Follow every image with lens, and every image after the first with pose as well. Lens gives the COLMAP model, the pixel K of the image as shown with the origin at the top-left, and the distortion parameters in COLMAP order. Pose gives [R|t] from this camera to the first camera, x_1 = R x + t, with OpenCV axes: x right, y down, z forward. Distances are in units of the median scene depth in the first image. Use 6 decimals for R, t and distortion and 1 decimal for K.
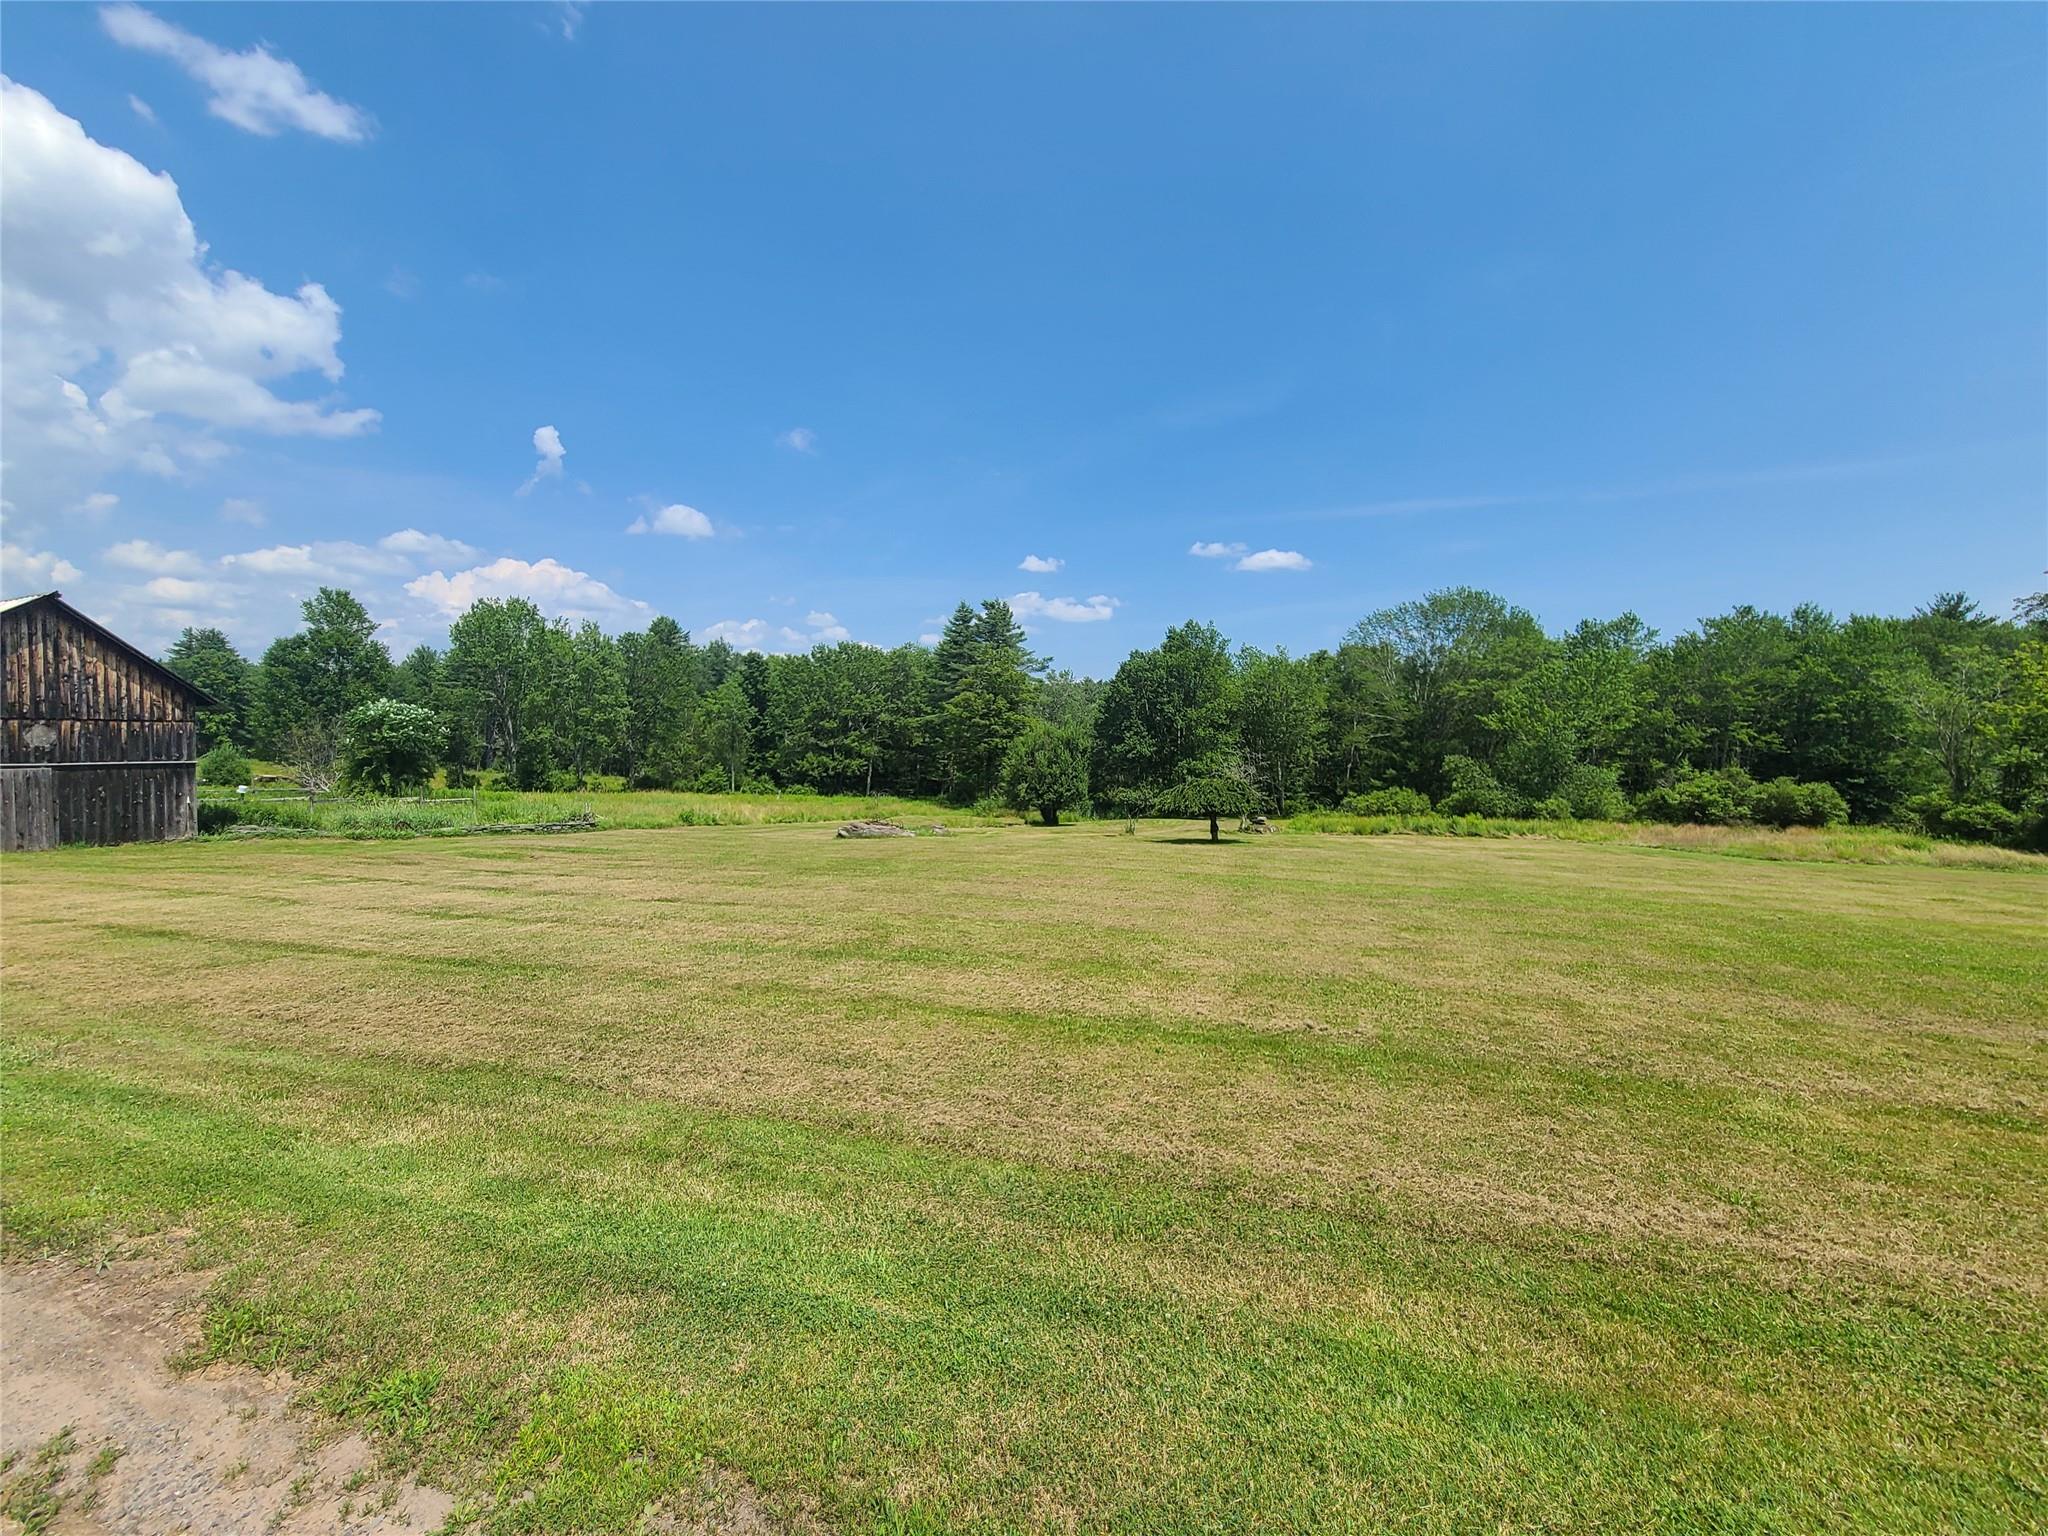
lens RADIAL K [[836.5, 0, 1020.3], [0, 836.5, 762.8], [0, 0, 1]] dist [-0.000902, -0.000952]
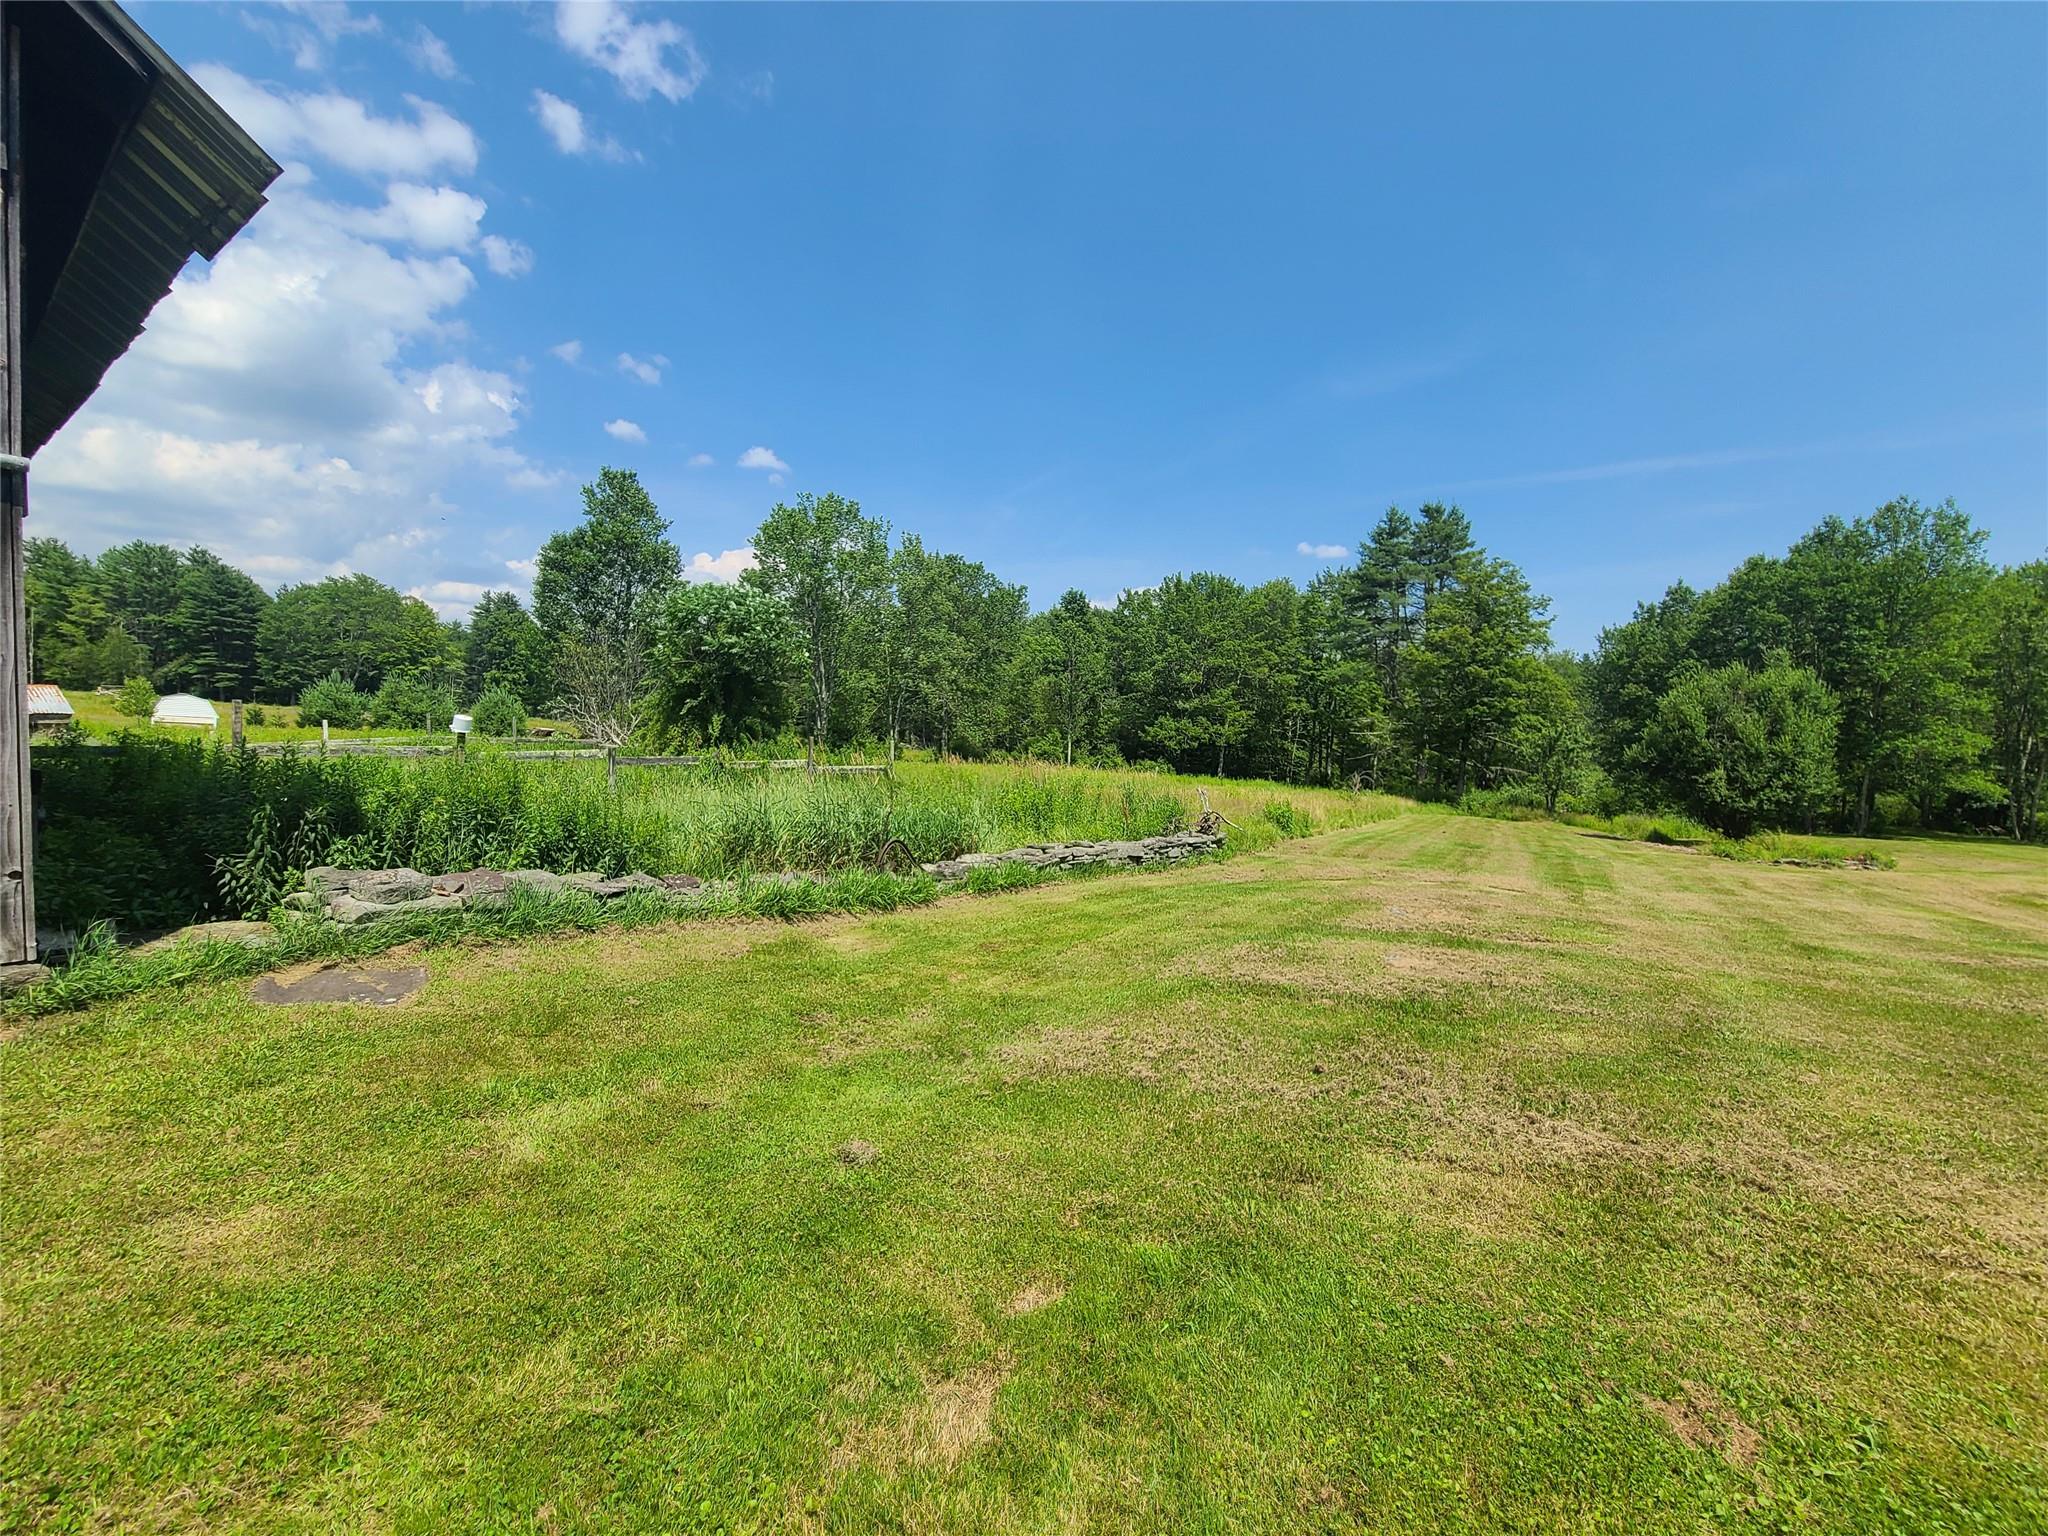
lens RADIAL K [[836.2, 0, 1029.9], [0, 836.2, 797.5], [0, 0, 1]] dist [-0.000273, -0.000191]
pose [[0.975713, 0.041085, -0.215165, -0.795833], [-0.026795, 0.997263, 0.068915, 0.043130], [0.217408, -0.061476, 0.974143, 0.916066]]
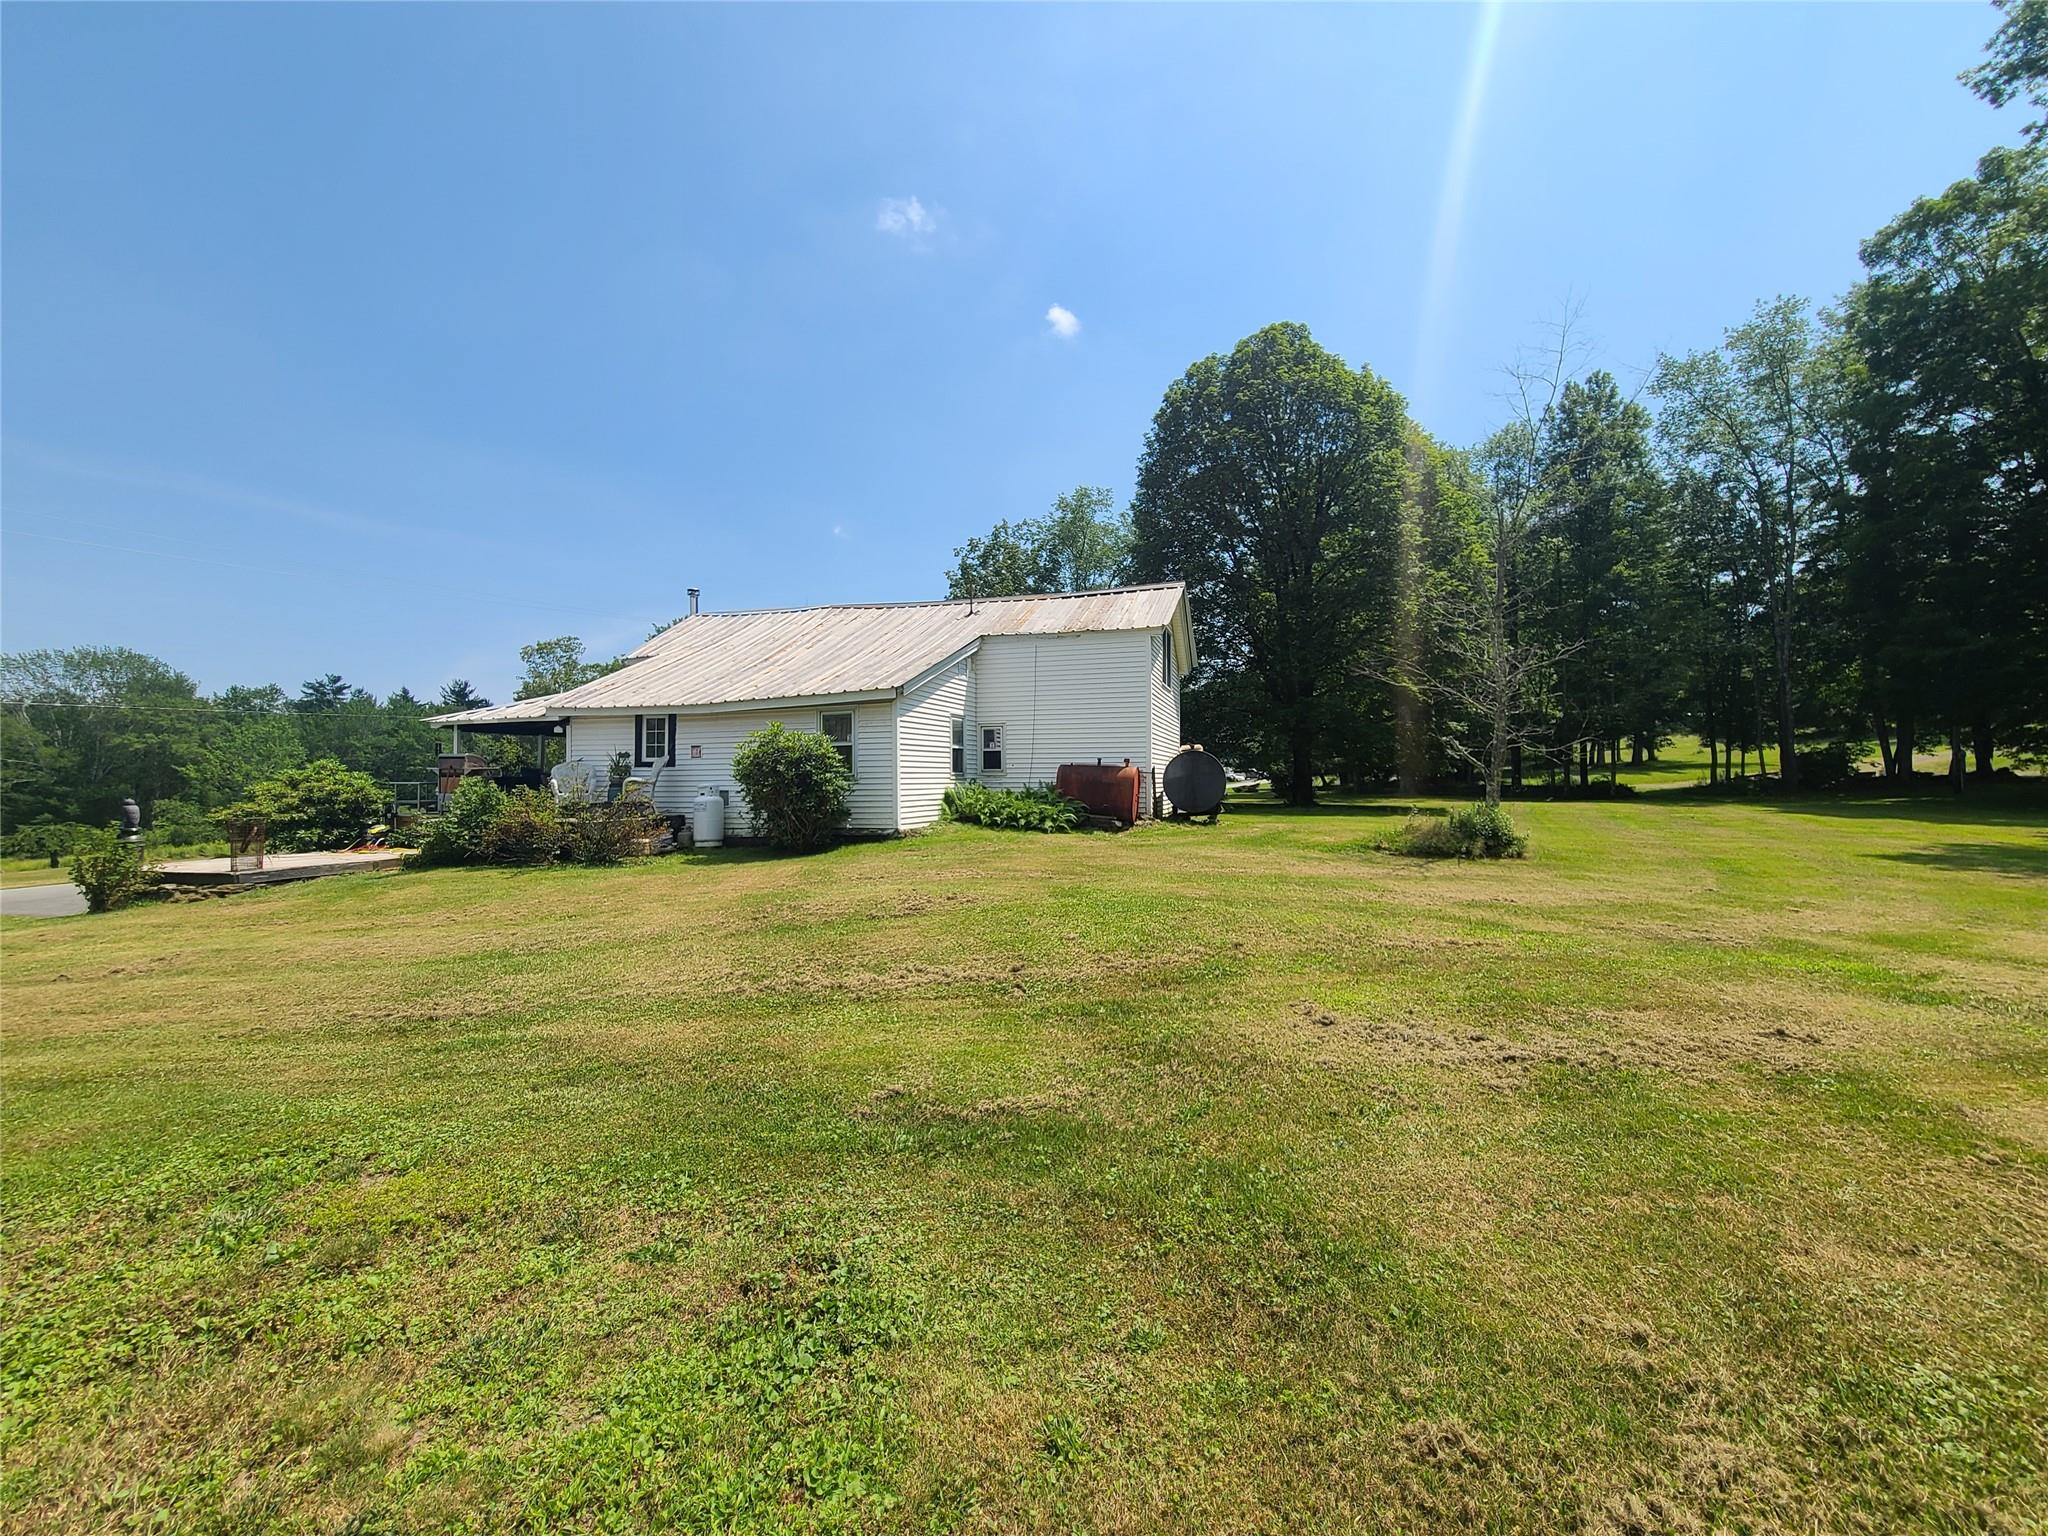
lens RADIAL K [[836.5, 0, 1020.3], [0, 836.5, 762.8], [0, 0, 1]] dist [-0.000902, -0.000952]
pose [[0.130549, 0.012652, 0.991361, -1.293648], [0.023843, 0.999589, -0.015897, -0.029032], [-0.991155, 0.025712, 0.130194, -1.015205]]
